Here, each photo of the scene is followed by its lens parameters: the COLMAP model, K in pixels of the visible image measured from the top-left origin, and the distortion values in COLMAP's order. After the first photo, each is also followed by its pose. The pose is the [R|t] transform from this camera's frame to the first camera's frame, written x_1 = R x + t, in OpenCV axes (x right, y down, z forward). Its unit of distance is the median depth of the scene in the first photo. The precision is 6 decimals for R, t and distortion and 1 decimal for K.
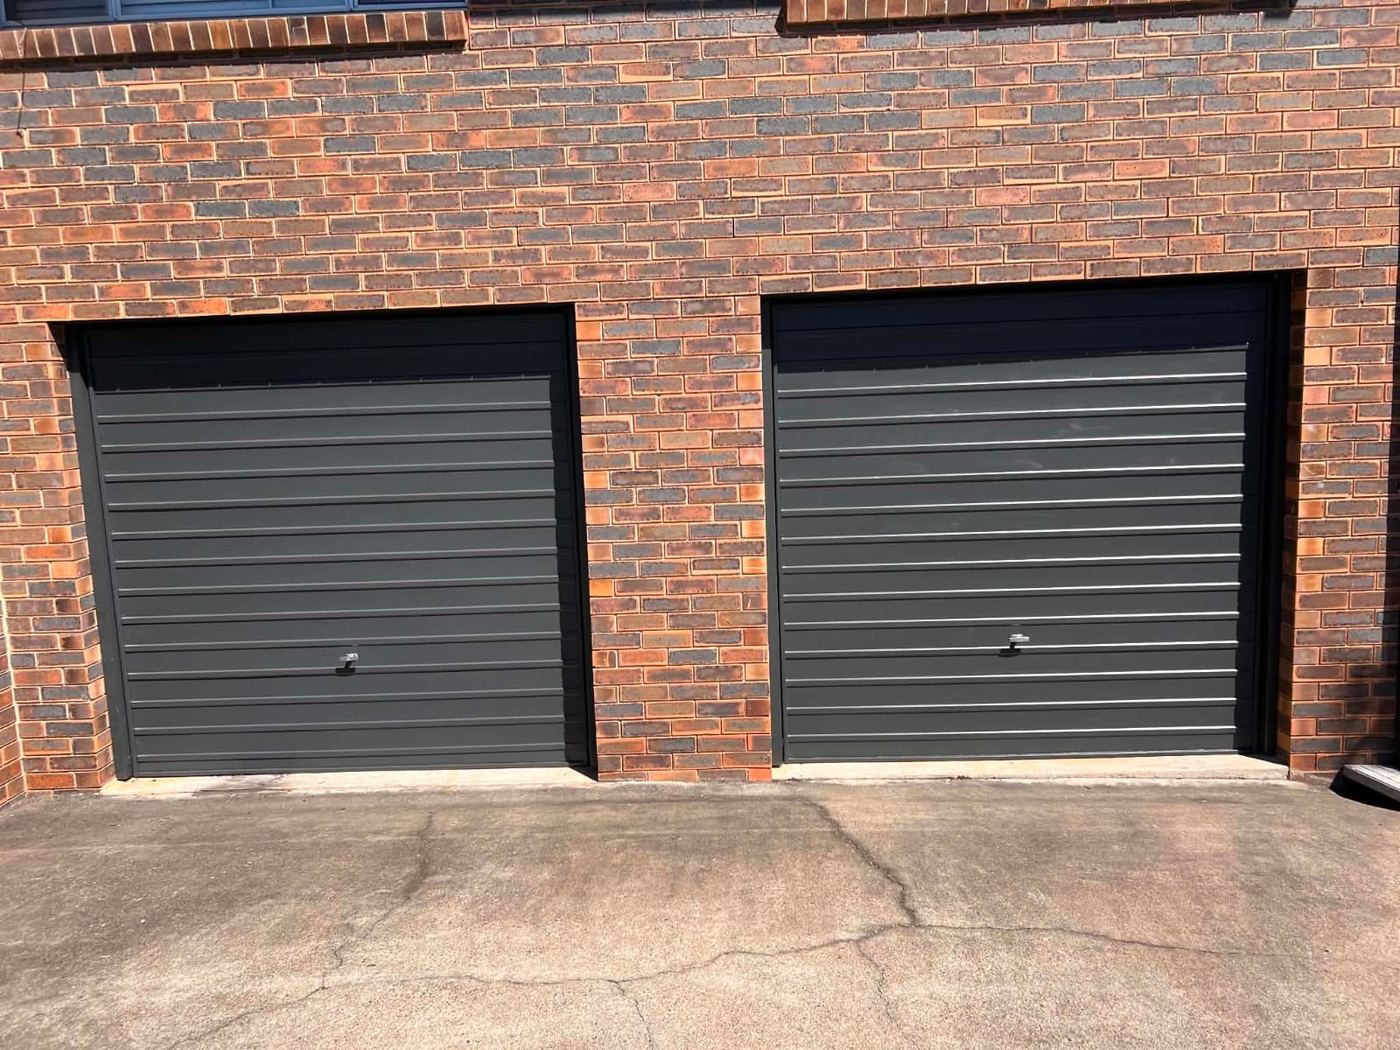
lens RADIAL K [[1040.6, 0, 700.0], [0, 1040.6, 525.0], [0, 0, 1]] dist [0.034544, -0.046715]
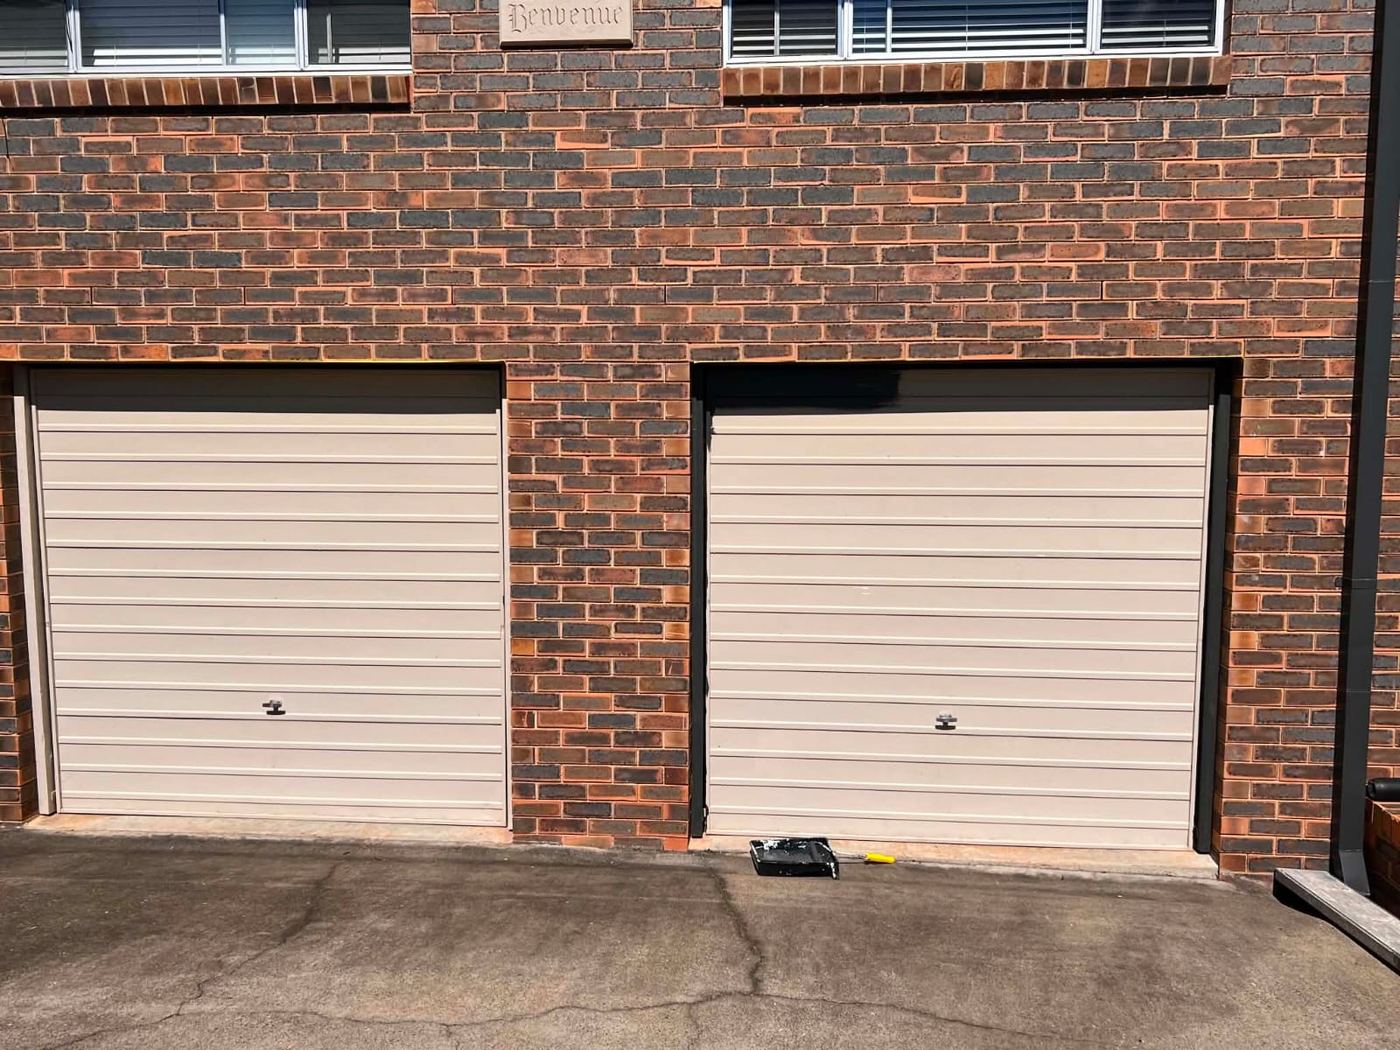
lens RADIAL K [[1159.1, 0, 696.0], [0, 1159.1, 544.0], [0, 0, 1]] dist [0.036552, -0.058395]
pose [[0.998101, 0.044940, -0.042129, 0.120773], [-0.045901, 0.998701, -0.022144, -0.022163], [0.041079, 0.024036, 0.998867, -0.109938]]
